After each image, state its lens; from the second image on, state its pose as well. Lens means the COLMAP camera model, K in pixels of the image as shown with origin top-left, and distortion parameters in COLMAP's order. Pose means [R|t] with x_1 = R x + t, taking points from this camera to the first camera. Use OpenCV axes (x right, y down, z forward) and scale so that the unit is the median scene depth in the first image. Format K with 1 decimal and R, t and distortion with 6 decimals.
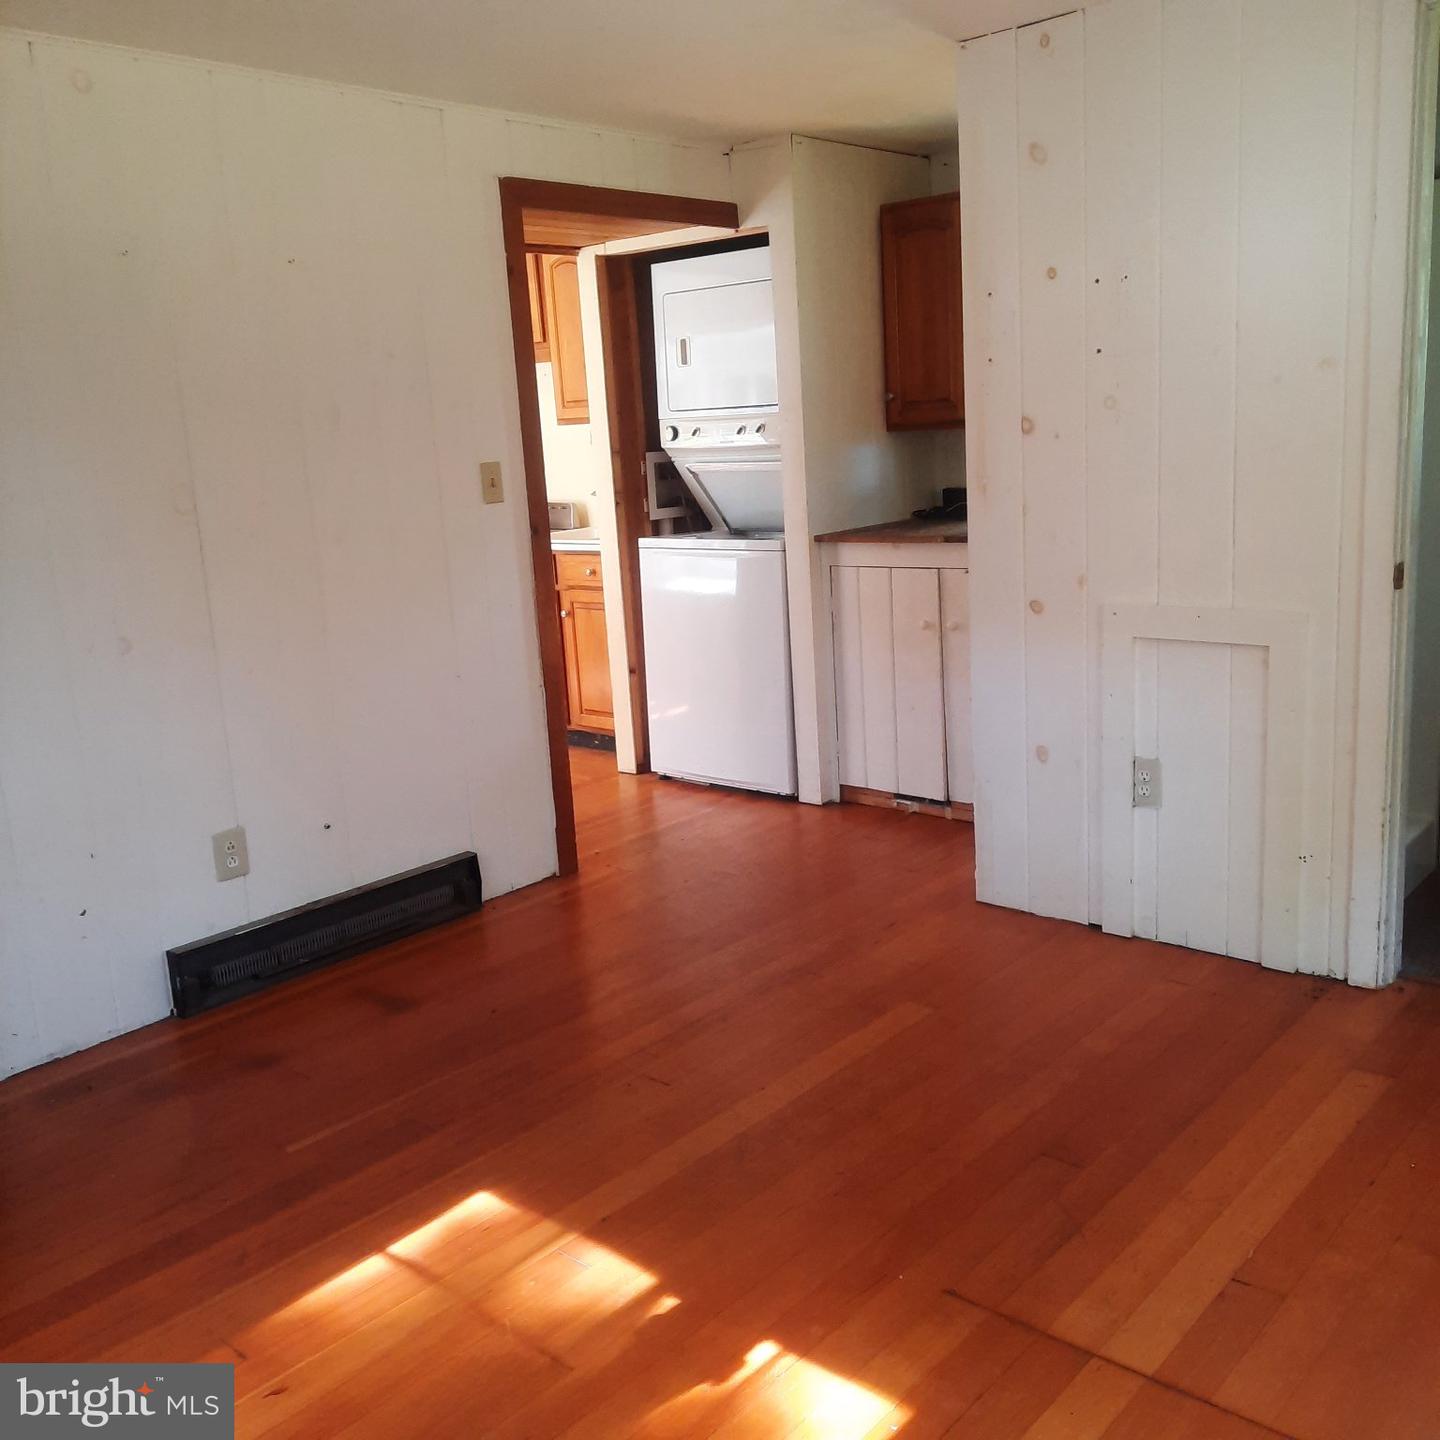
lens RADIAL K [[1398.0, 0, 752.4], [0, 1398.0, 709.3], [0, 0, 1]] dist [0.038815, -0.009205]
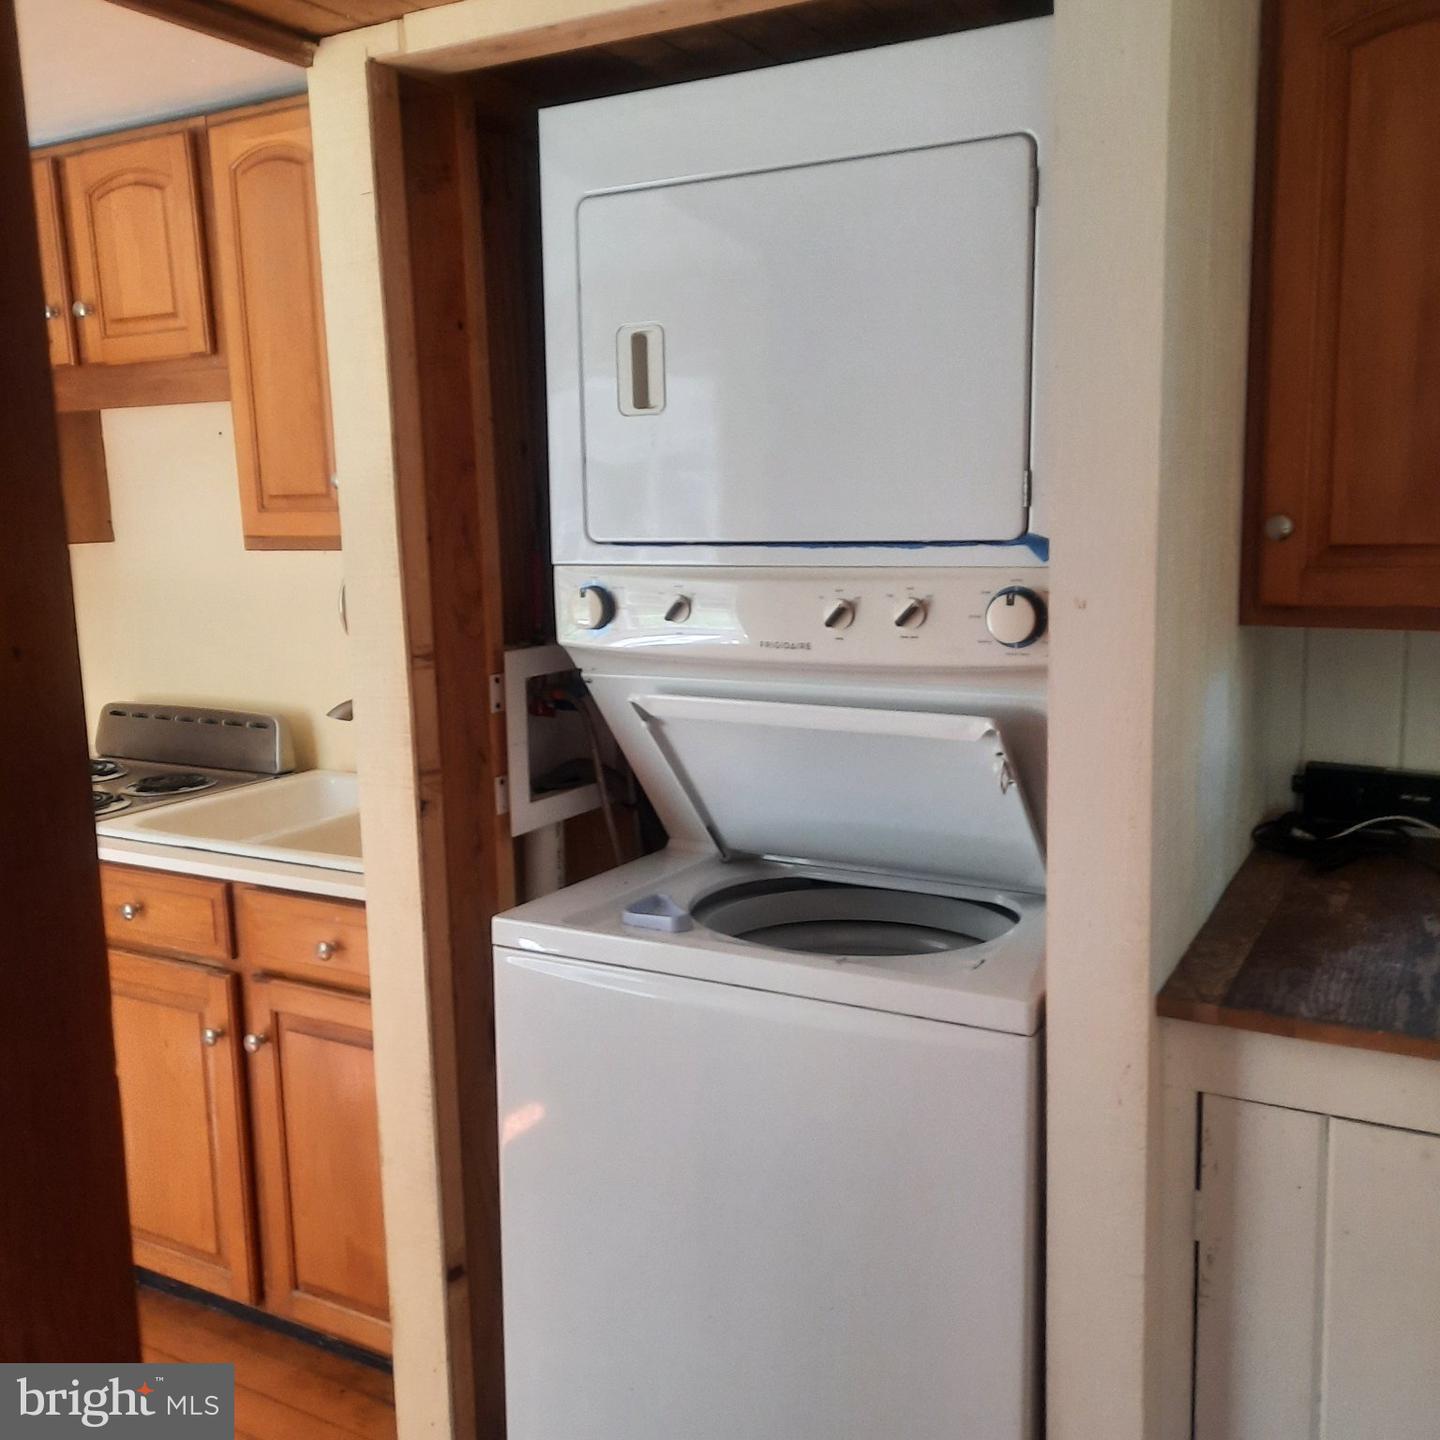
lens RADIAL K [[1398.0, 0, 752.4], [0, 1398.0, 709.3], [0, 0, 1]] dist [0.038815, -0.009205]
pose [[0.979162, 0.006610, 0.202971, -0.086477], [0.005750, 0.998167, -0.060246, -0.146883], [-0.202997, 0.060158, 0.977330, 0.641306]]
